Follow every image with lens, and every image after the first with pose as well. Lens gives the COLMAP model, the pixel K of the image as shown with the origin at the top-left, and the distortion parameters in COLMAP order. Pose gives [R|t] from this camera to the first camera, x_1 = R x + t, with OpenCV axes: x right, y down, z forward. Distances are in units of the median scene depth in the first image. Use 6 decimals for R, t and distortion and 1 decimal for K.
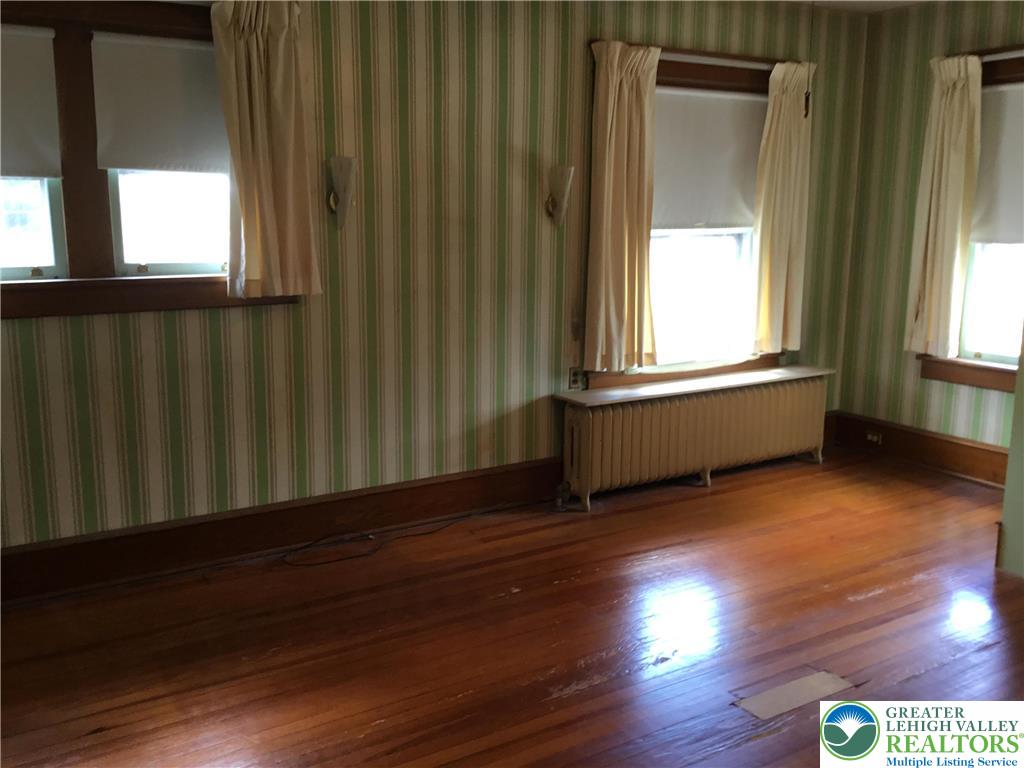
lens RADIAL K [[895.6, 0, 512.0], [0, 895.6, 384.0], [0, 0, 1]] dist [0.037422, -0.011951]
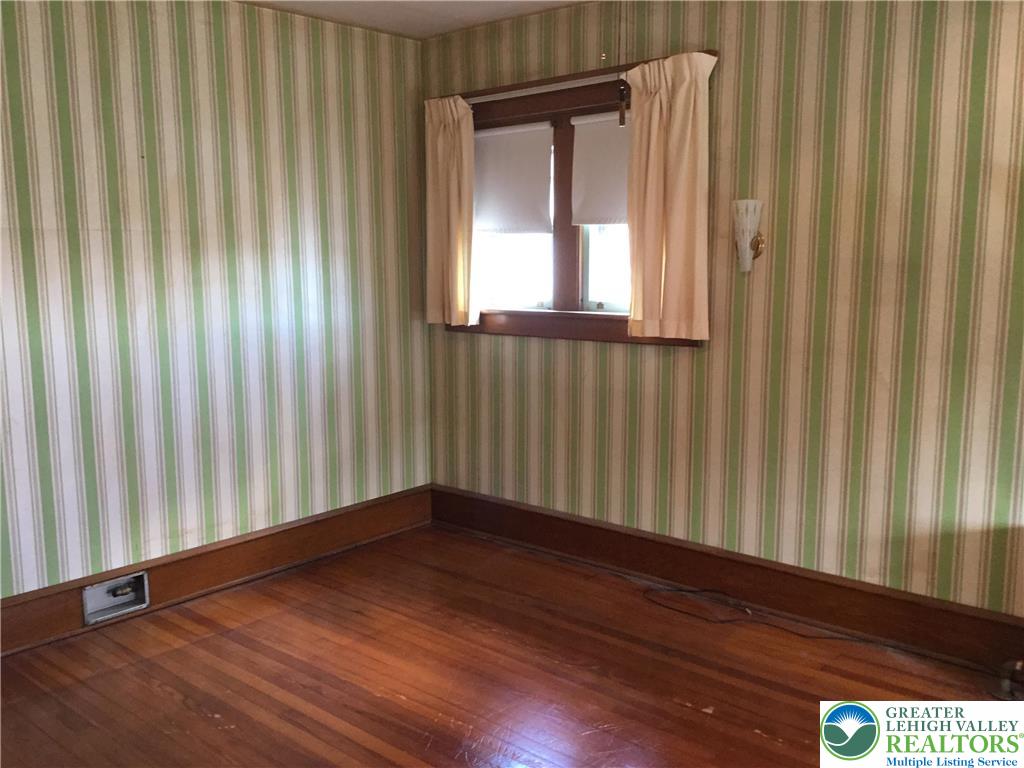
lens RADIAL K [[932.8, 0, 512.0], [0, 932.8, 384.0], [0, 0, 1]] dist [0.025652, -0.024396]
pose [[0.286160, 0.133294, -0.948865, 0.702427], [-0.163714, 0.982517, 0.088648, -0.109321], [0.944092, 0.129975, 0.302980, 0.499766]]
